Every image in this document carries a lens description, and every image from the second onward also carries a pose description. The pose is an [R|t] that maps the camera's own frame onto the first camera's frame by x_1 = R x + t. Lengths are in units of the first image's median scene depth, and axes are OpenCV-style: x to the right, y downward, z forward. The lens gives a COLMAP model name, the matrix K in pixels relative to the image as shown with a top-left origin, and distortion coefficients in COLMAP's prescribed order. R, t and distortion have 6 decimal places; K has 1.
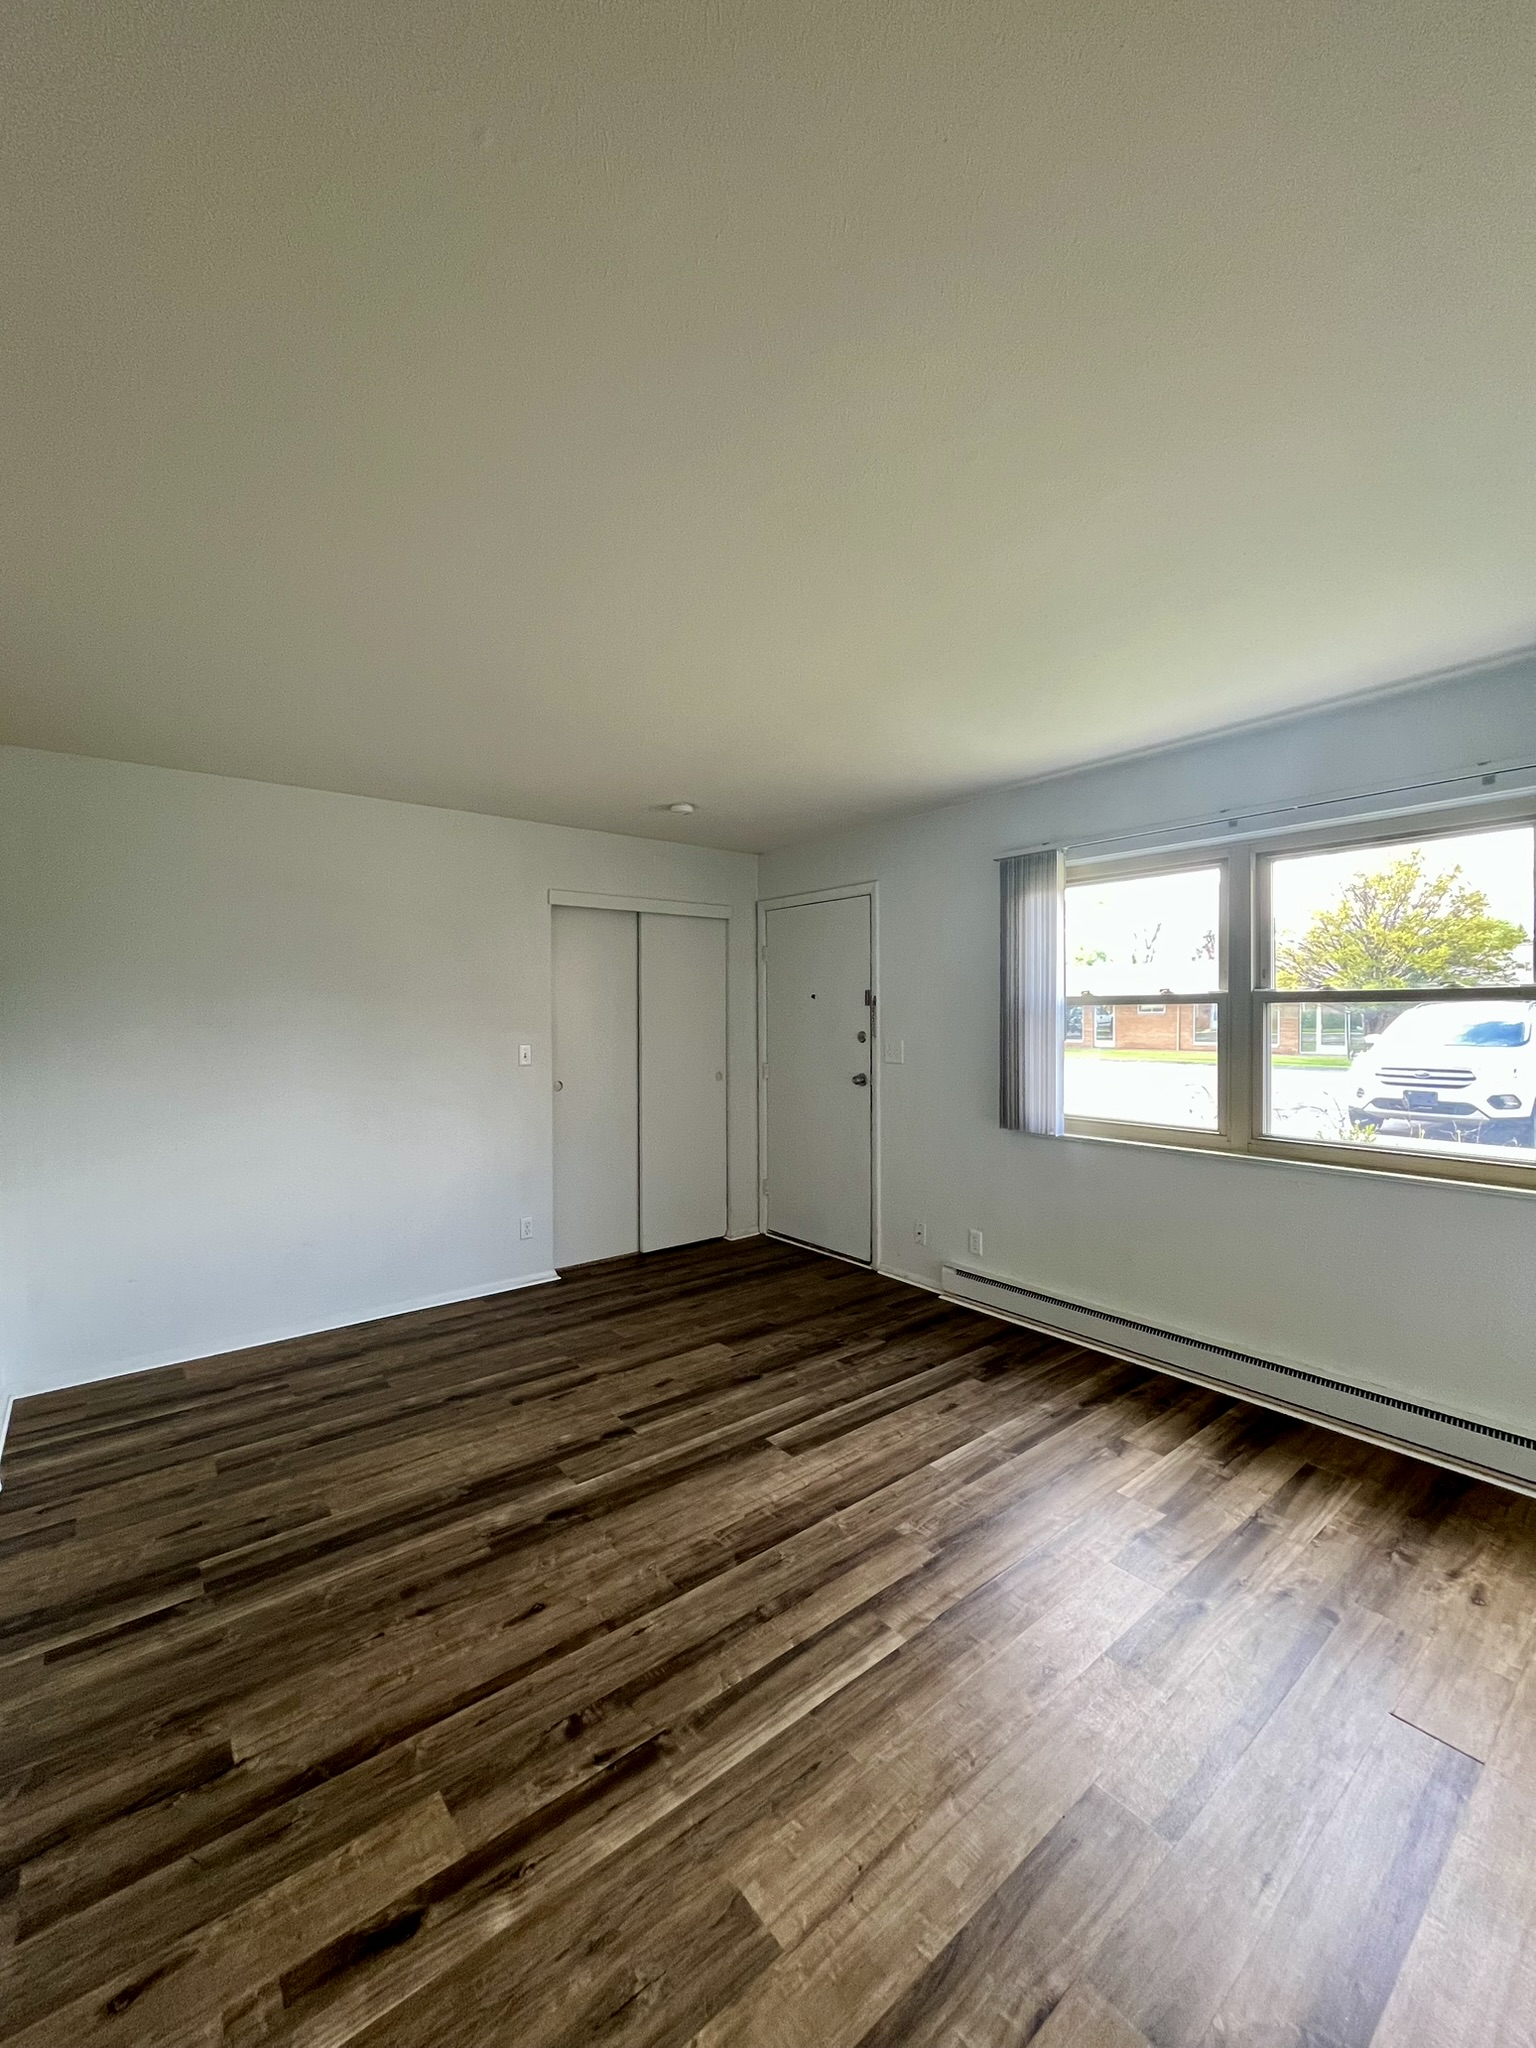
lens RADIAL K [[834.4, 0, 768.0], [0, 834.4, 1024.0], [0, 0, 1]] dist [0.000758, 0.000007]
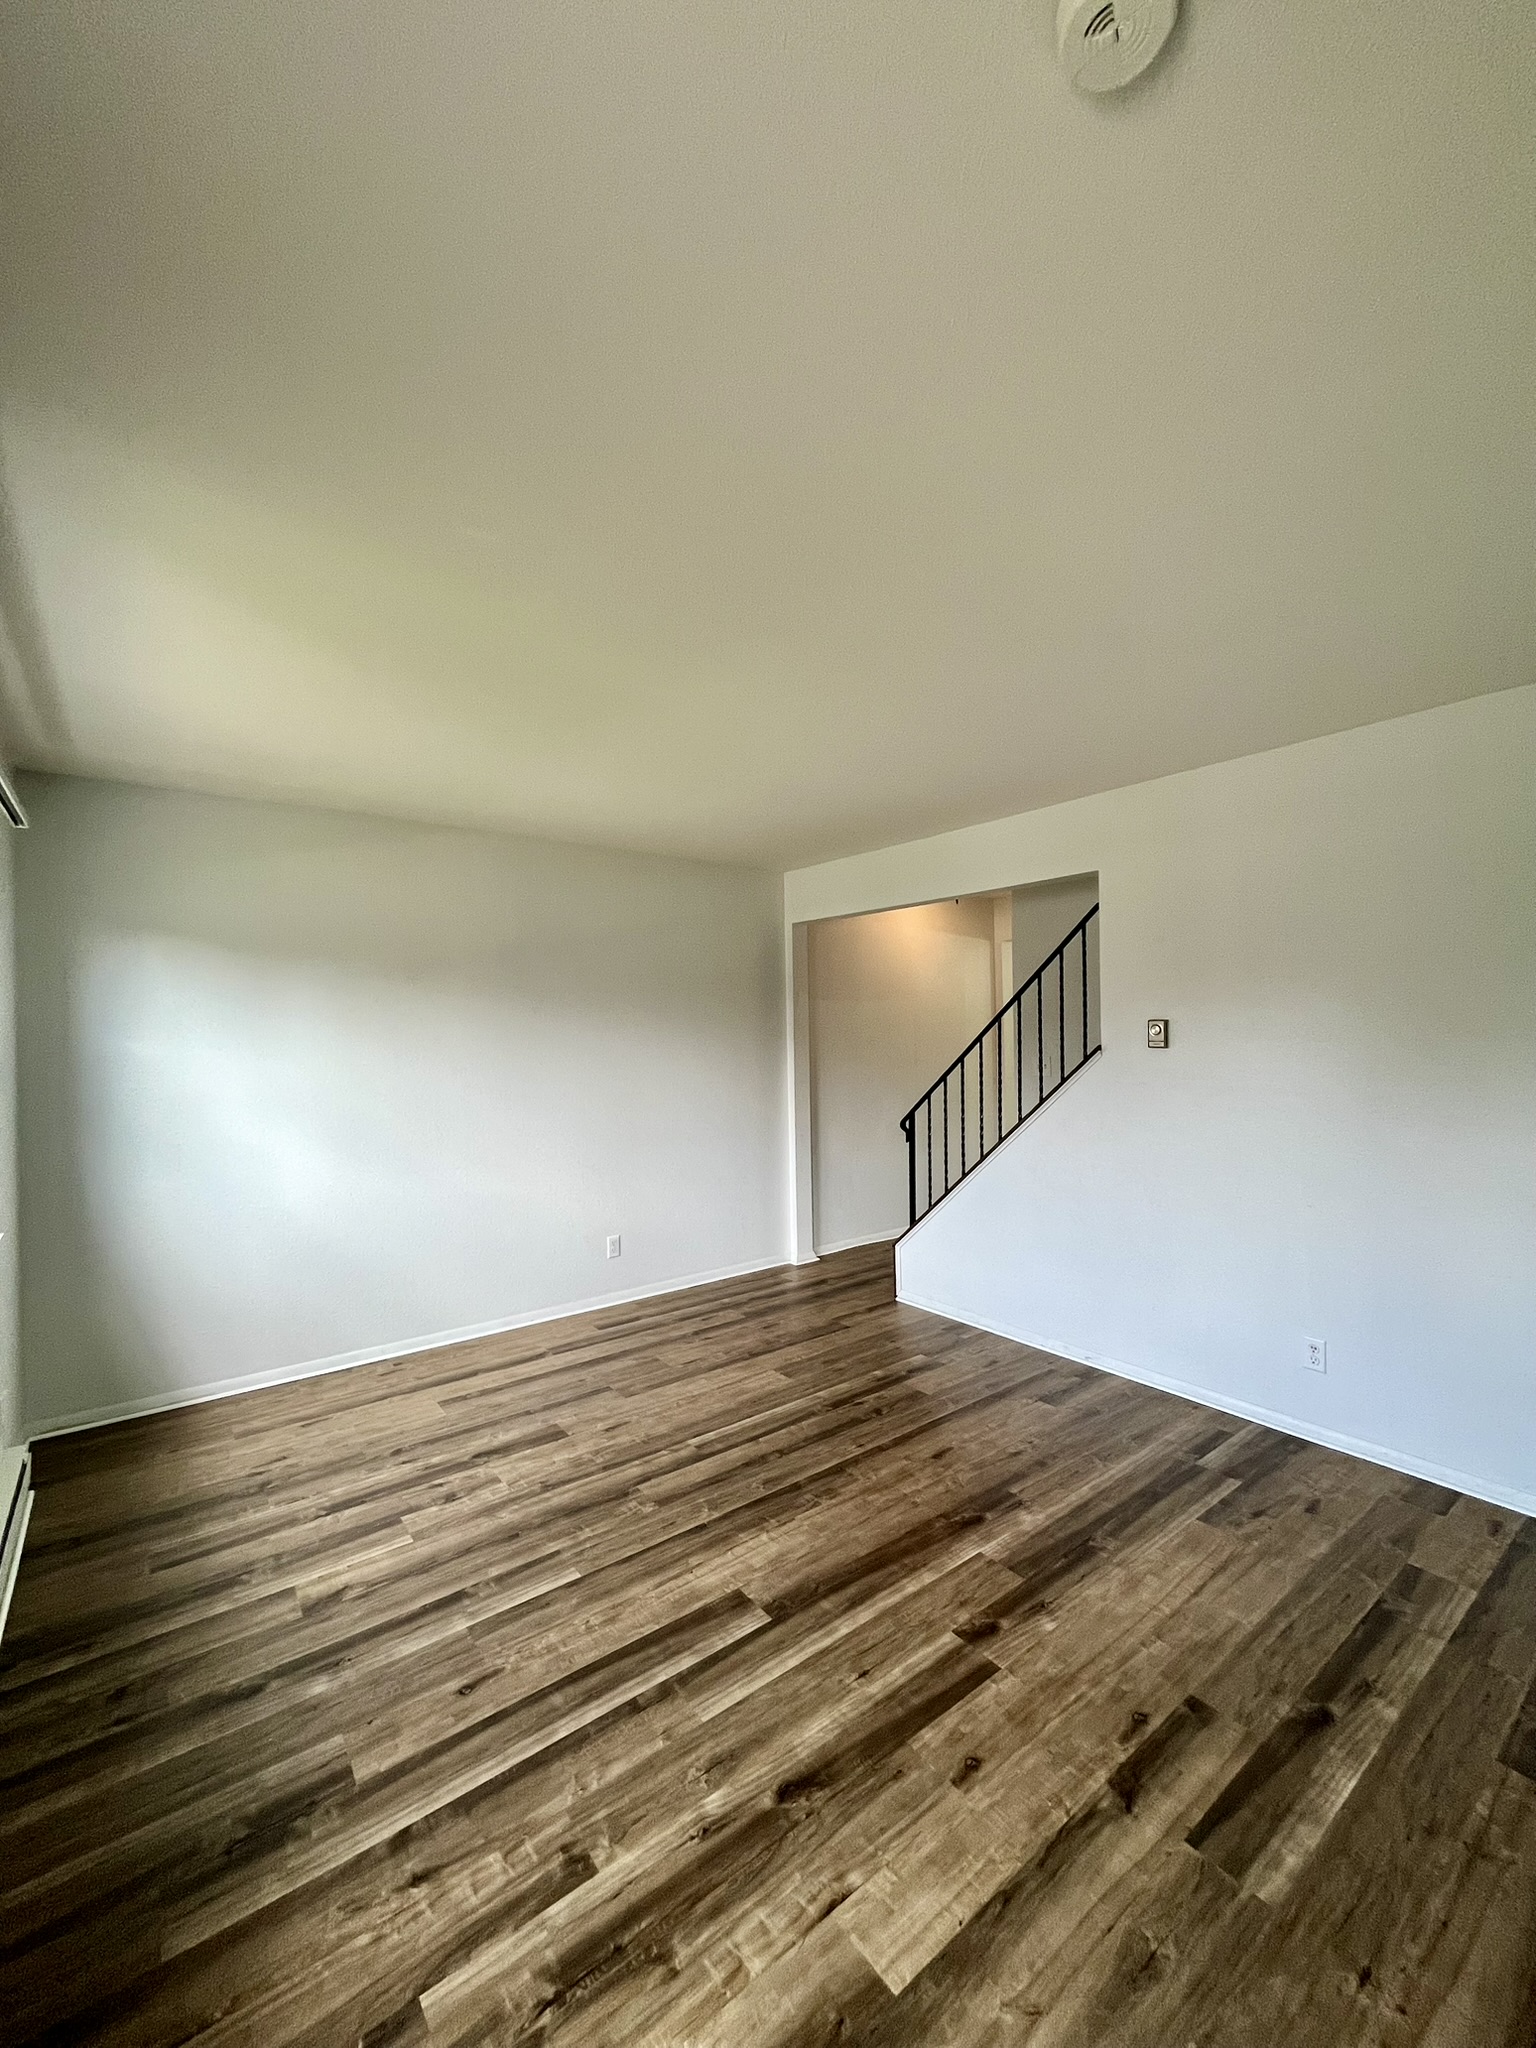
lens RADIAL K [[834.4, 0, 768.0], [0, 834.4, 1024.0], [0, 0, 1]] dist [0.000758, 0.000007]
pose [[-0.999391, 0.021977, 0.027094, -0.032209], [0.022253, 0.999703, 0.009907, -0.038743], [-0.026869, 0.010504, -0.999584, 1.791534]]
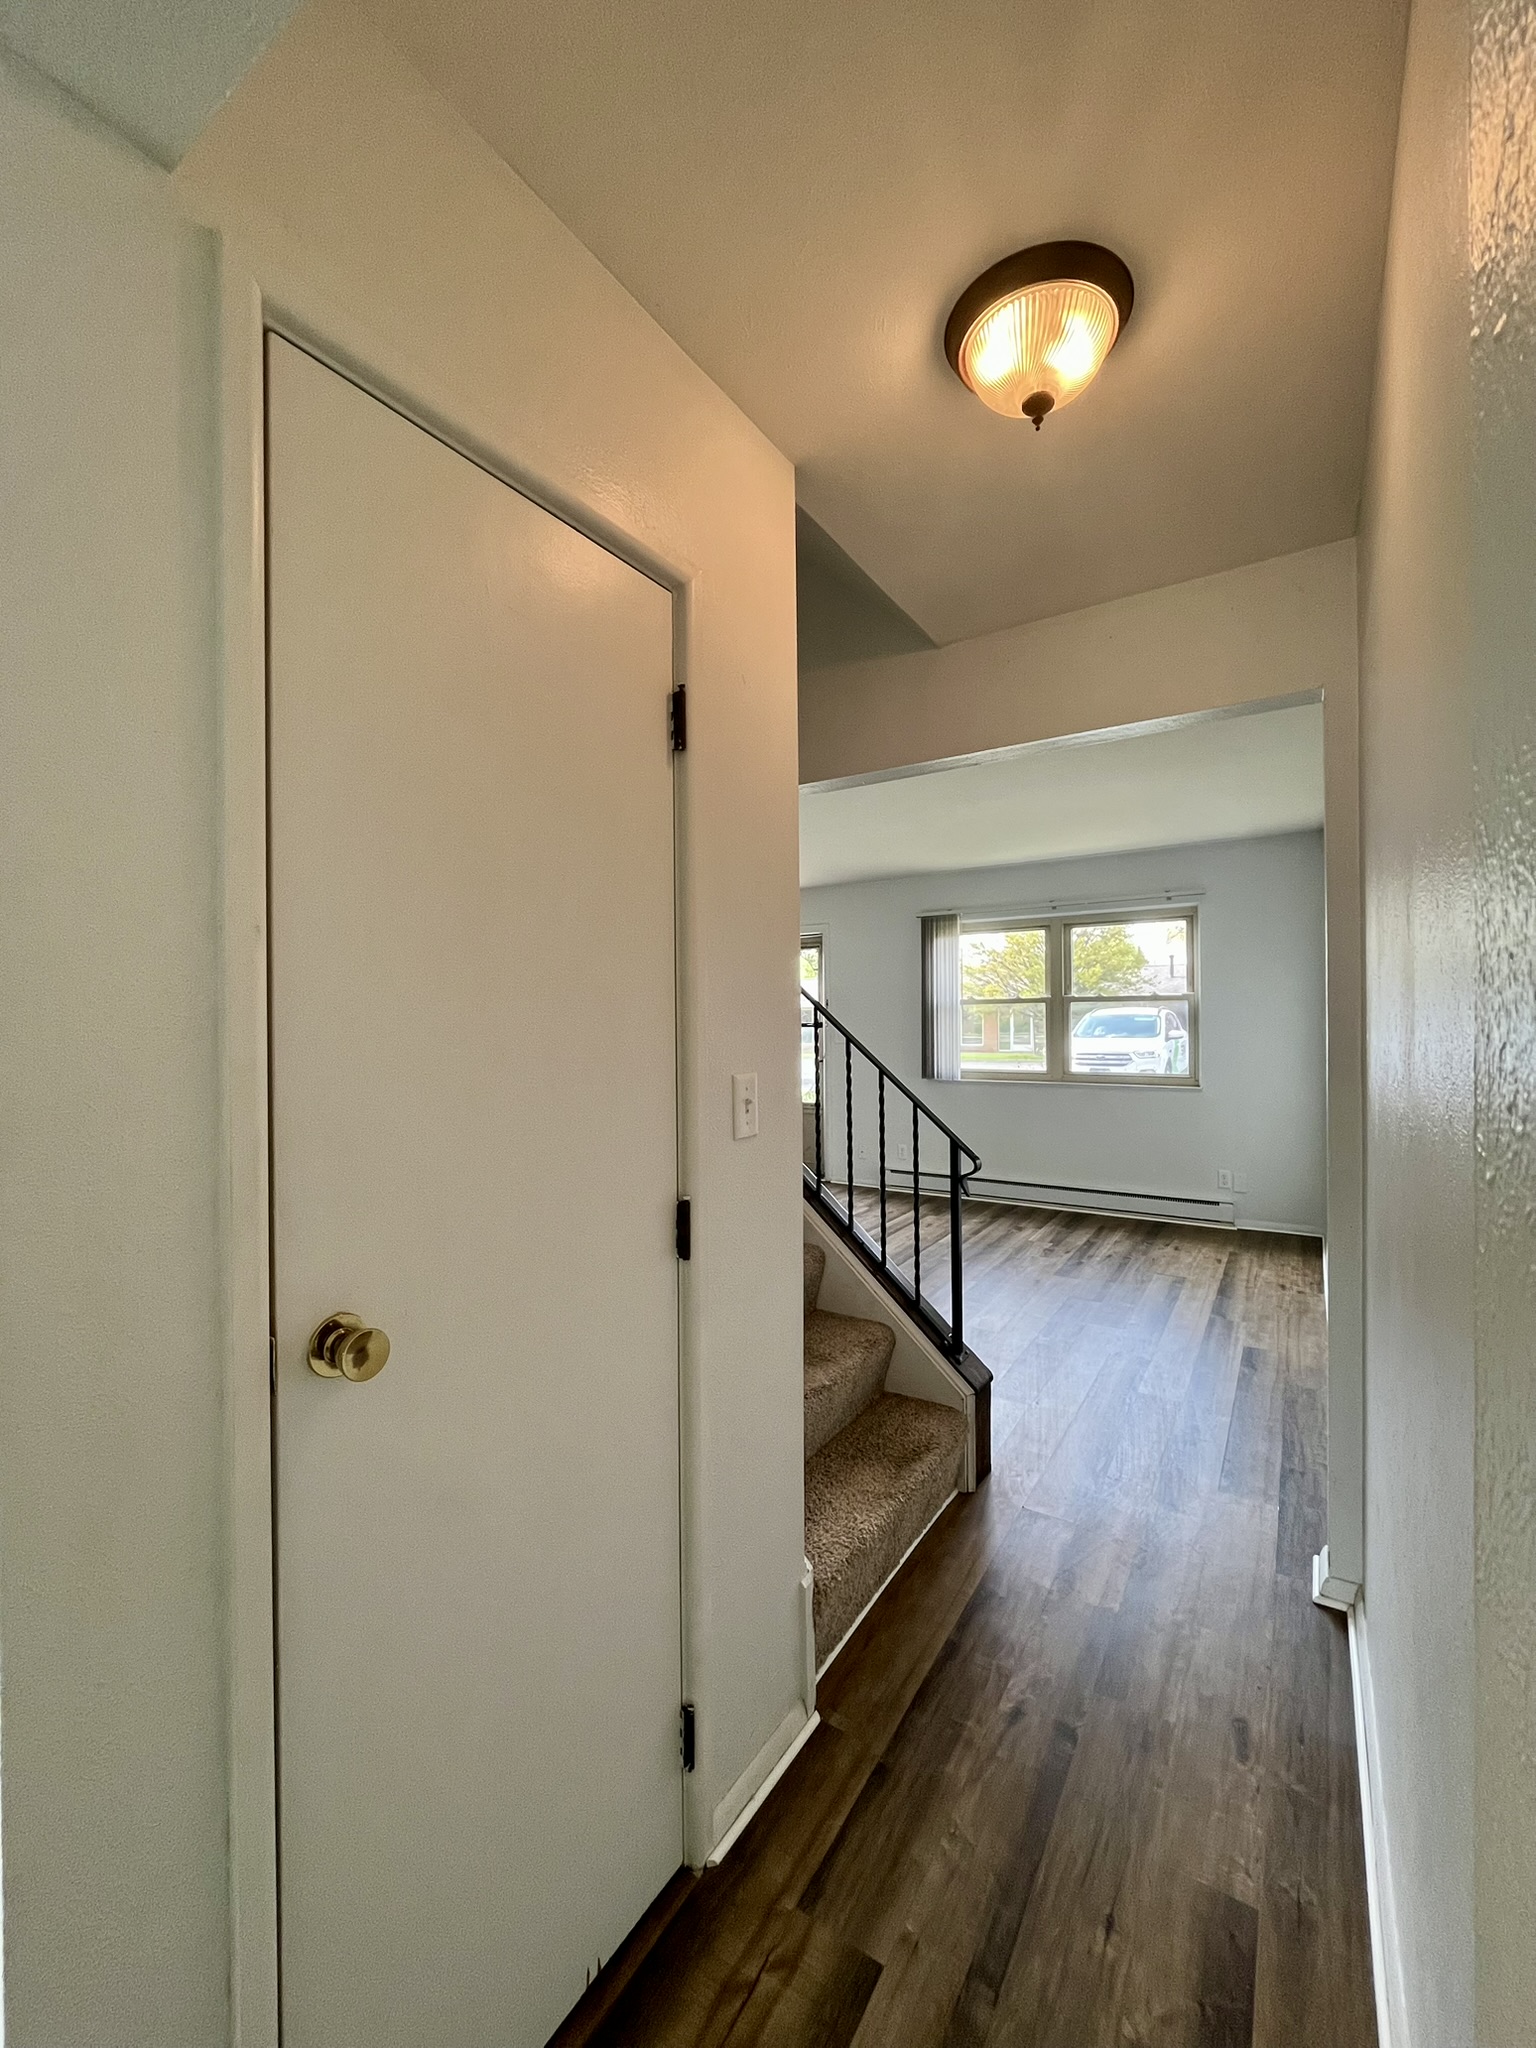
lens RADIAL K [[834.4, 0, 768.0], [0, 834.4, 1024.0], [0, 0, 1]] dist [0.000758, 0.000007]
pose [[0.950925, -0.005098, 0.309378, -0.750025], [0.008363, 0.999922, -0.009229, 0.040843], [-0.309307, 0.011364, 0.950894, -0.689444]]
